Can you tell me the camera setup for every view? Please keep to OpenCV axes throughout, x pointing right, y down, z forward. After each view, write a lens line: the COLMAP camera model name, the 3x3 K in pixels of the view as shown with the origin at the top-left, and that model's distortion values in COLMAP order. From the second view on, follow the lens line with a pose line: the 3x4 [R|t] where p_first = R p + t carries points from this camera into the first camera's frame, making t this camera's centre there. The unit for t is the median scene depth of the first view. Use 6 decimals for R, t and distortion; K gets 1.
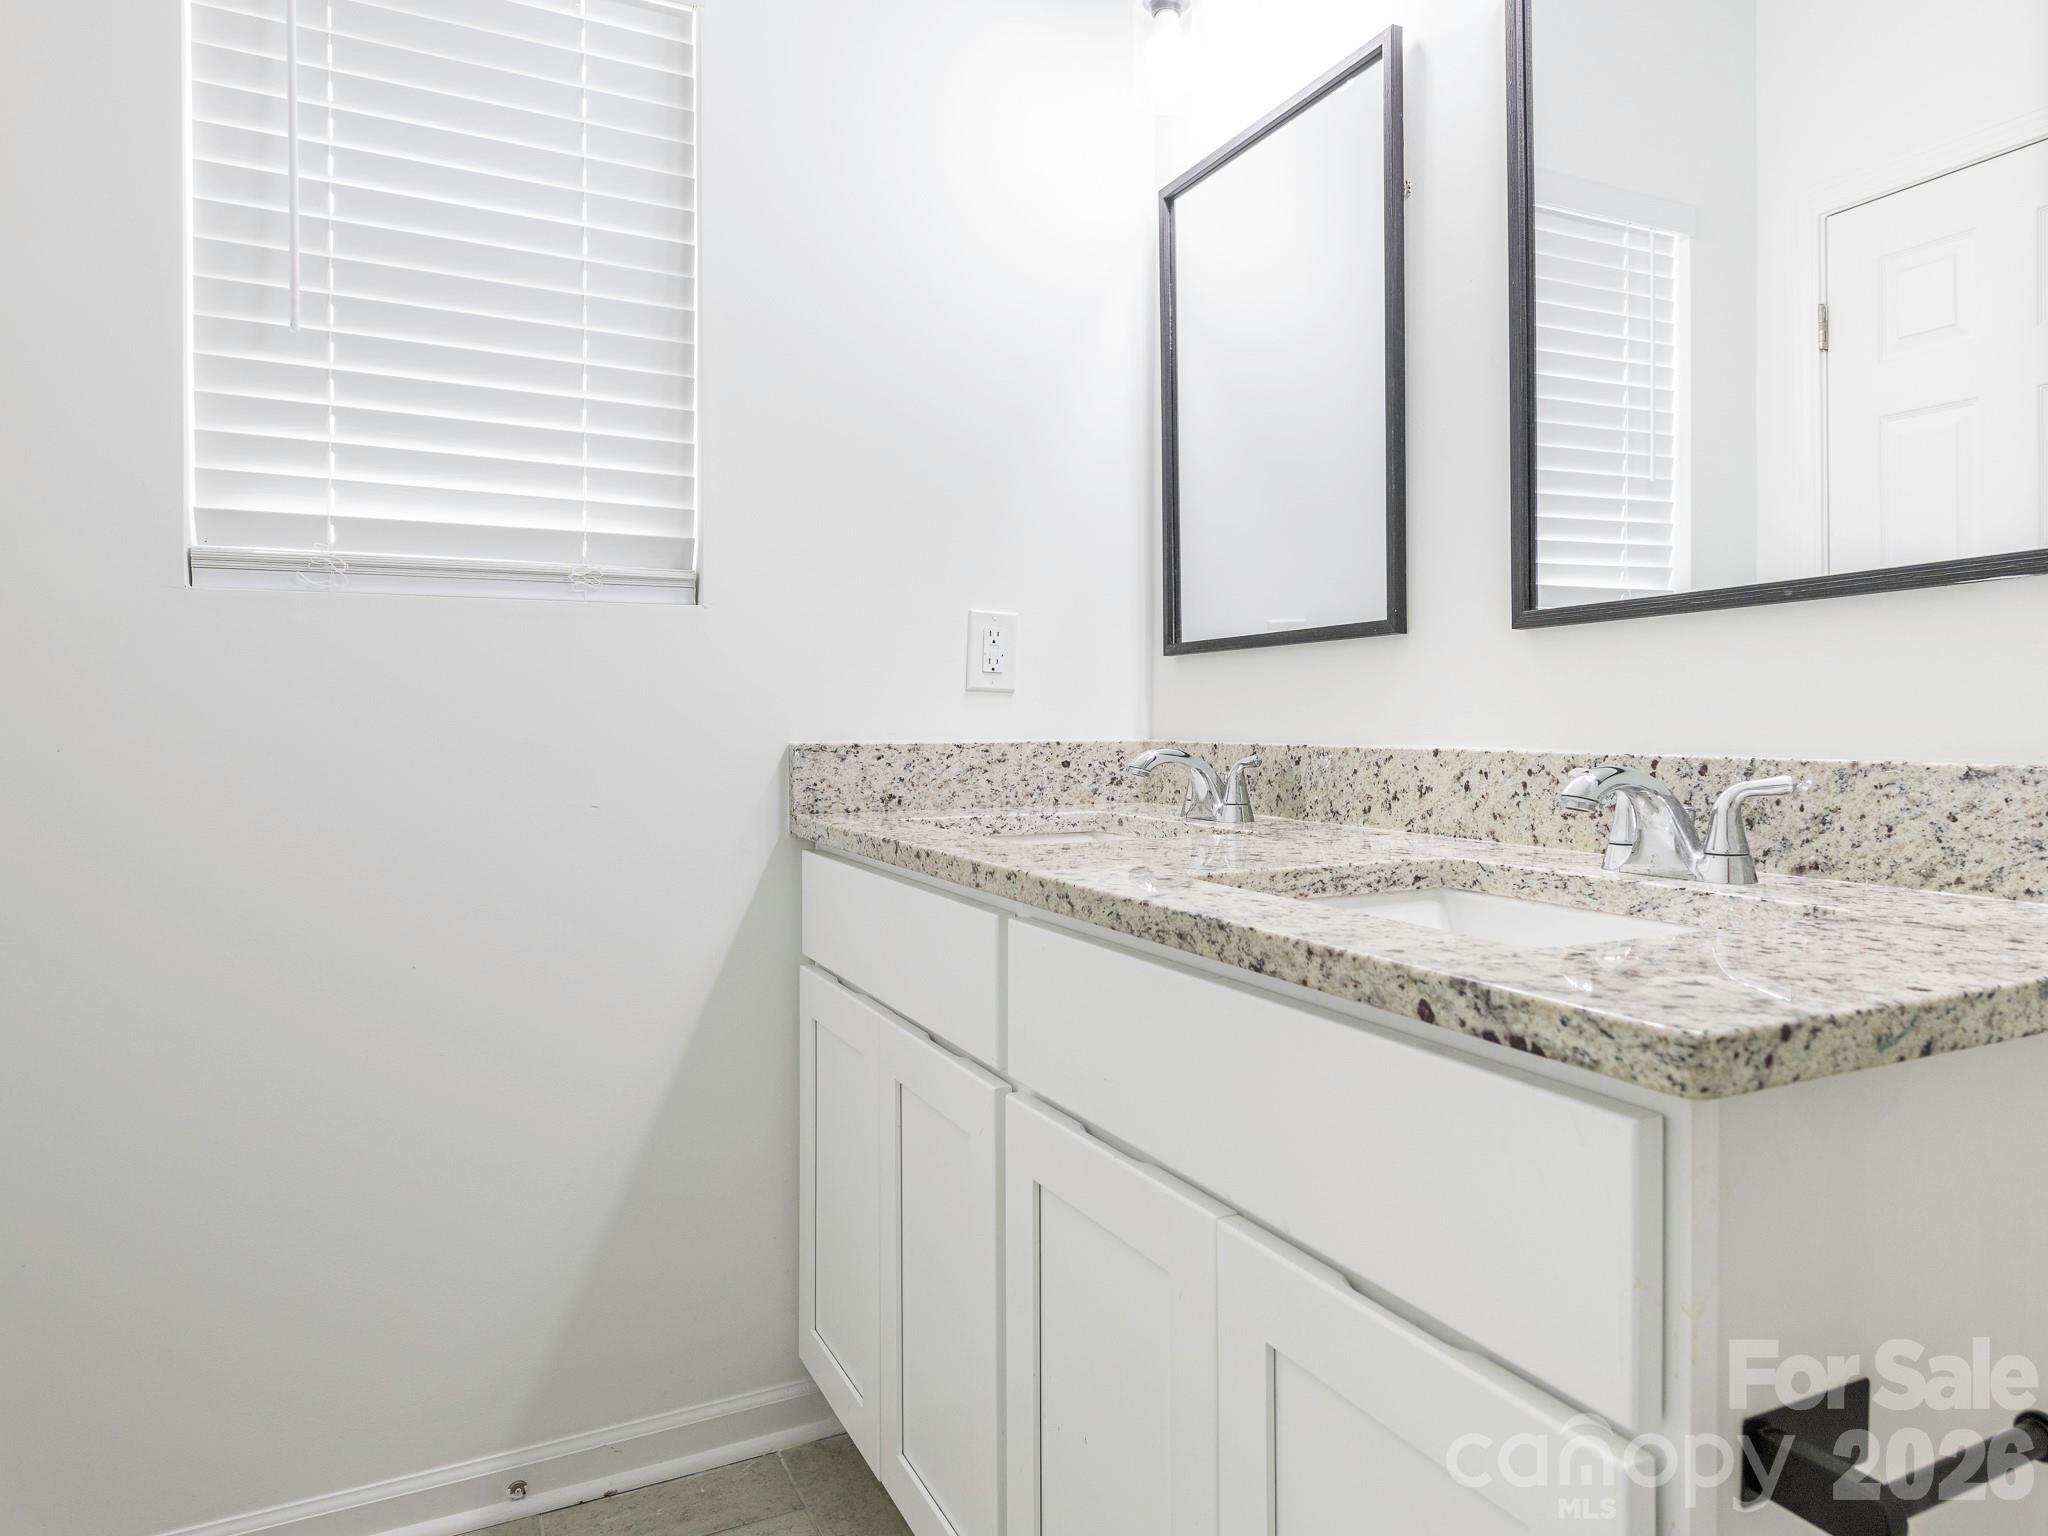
lens RADIAL K [[1253.4, 0, 1024.0], [0, 1253.4, 768.0], [0, 0, 1]] dist [-0.008025, -0.000800]
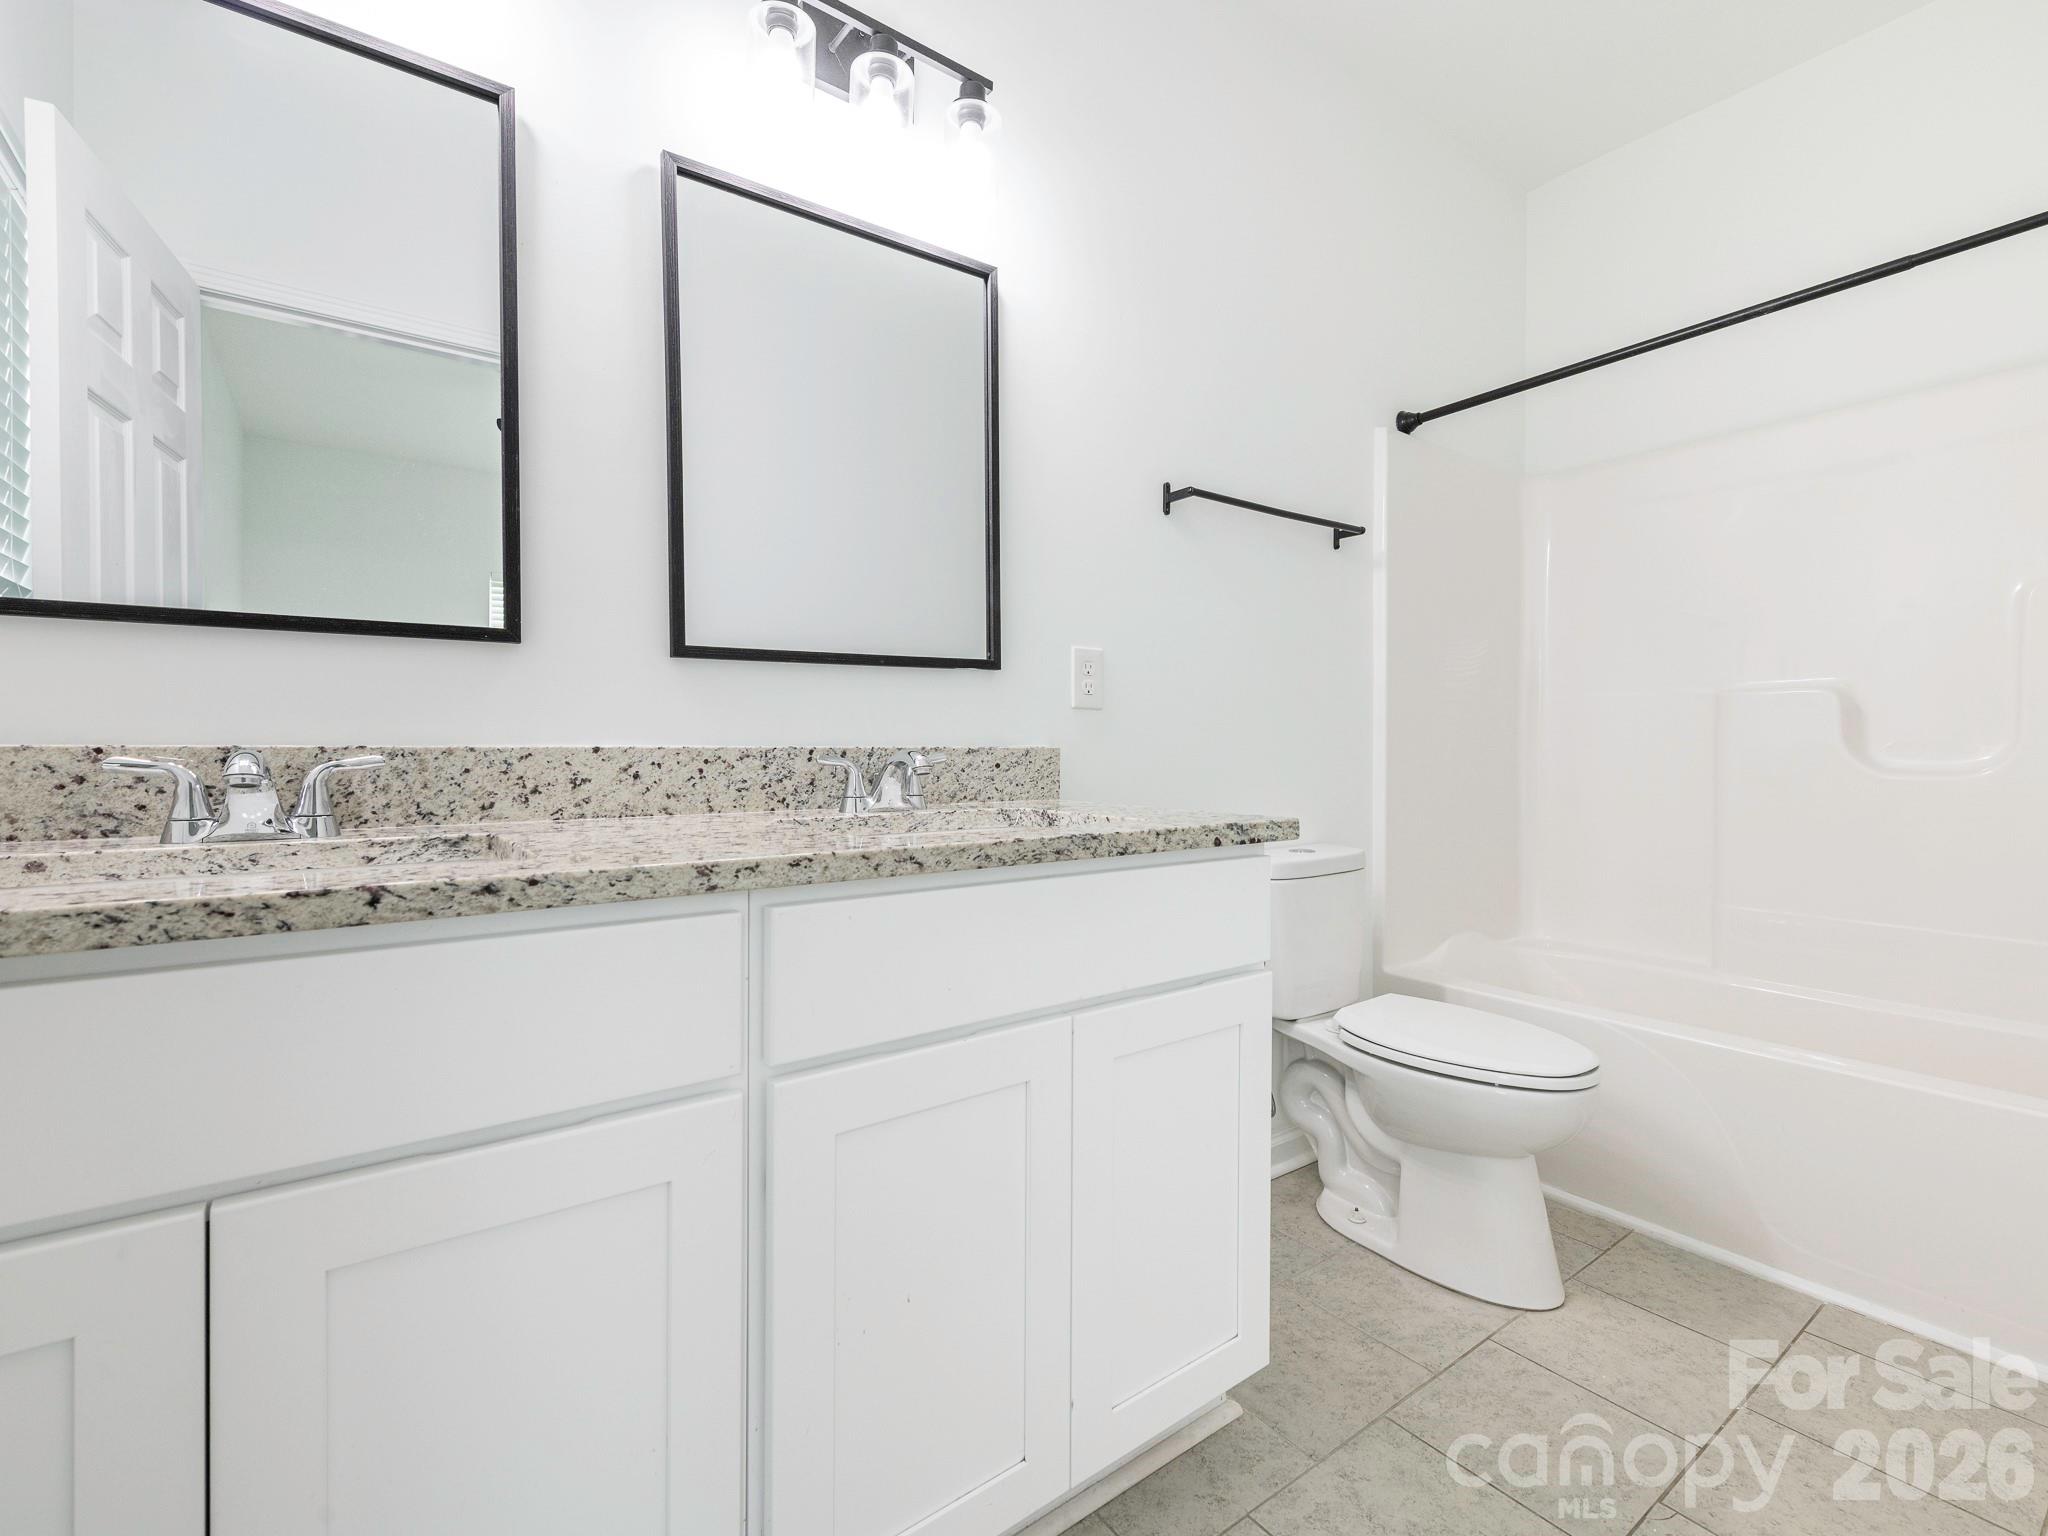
lens RADIAL K [[912.8, 0, 1024.0], [0, 912.8, 768.0], [0, 0, 1]] dist [0.003270, 0.000373]
pose [[-0.153826, -0.017549, 0.987942, -0.694818], [0.037180, 0.999031, 0.023536, 0.000001], [-0.987398, 0.040352, -0.153025, 0.847390]]
